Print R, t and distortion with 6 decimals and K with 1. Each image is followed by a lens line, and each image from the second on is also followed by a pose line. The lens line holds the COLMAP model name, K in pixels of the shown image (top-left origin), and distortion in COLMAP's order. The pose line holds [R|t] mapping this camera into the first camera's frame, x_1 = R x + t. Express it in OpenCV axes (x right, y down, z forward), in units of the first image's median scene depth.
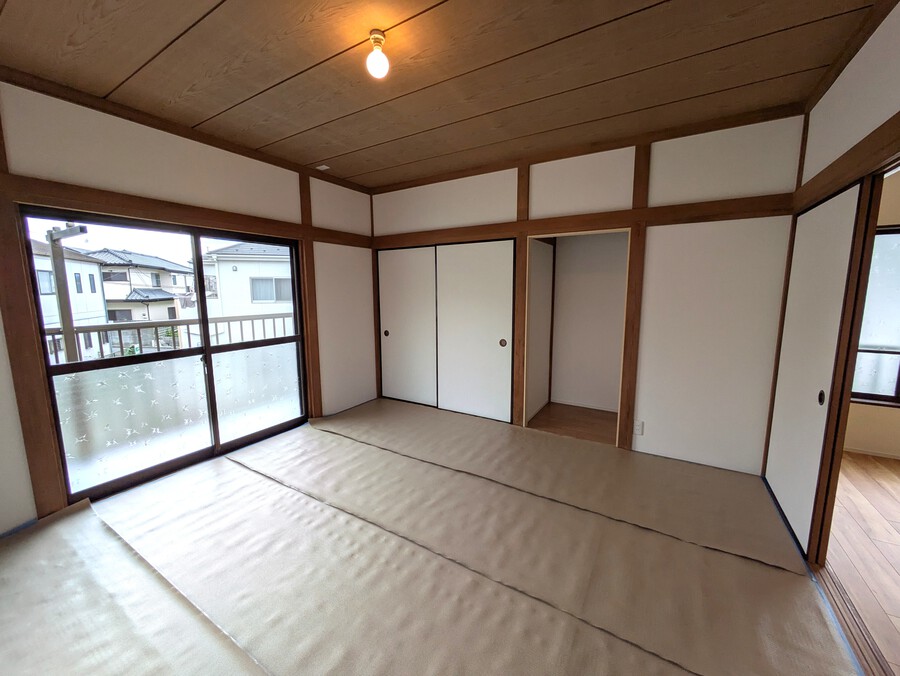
lens RADIAL K [[354.4, 0, 447.4], [0, 354.4, 342.7], [0, 0, 1]] dist [0.001510, -0.000346]
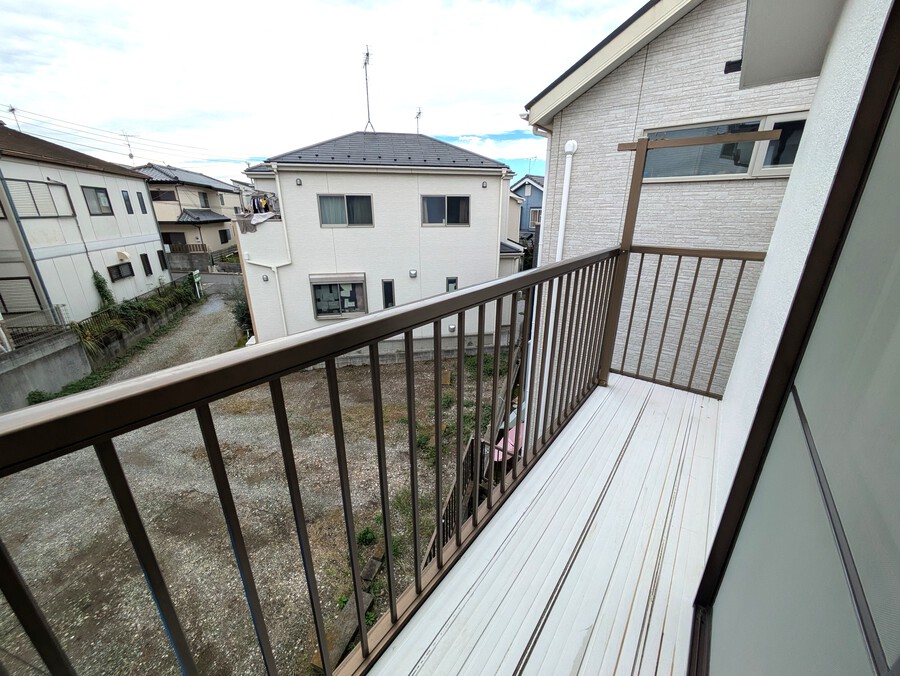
lens RADIAL K [[354.4, 0, 447.5], [0, 354.4, 340.7], [0, 0, 1]] dist [0.001510, -0.000346]
pose [[0.994288, 0.038591, -0.099510, -0.105411], [-0.017911, 0.979452, 0.200879, -0.016012], [0.105218, -0.197949, 0.974549, 0.113655]]
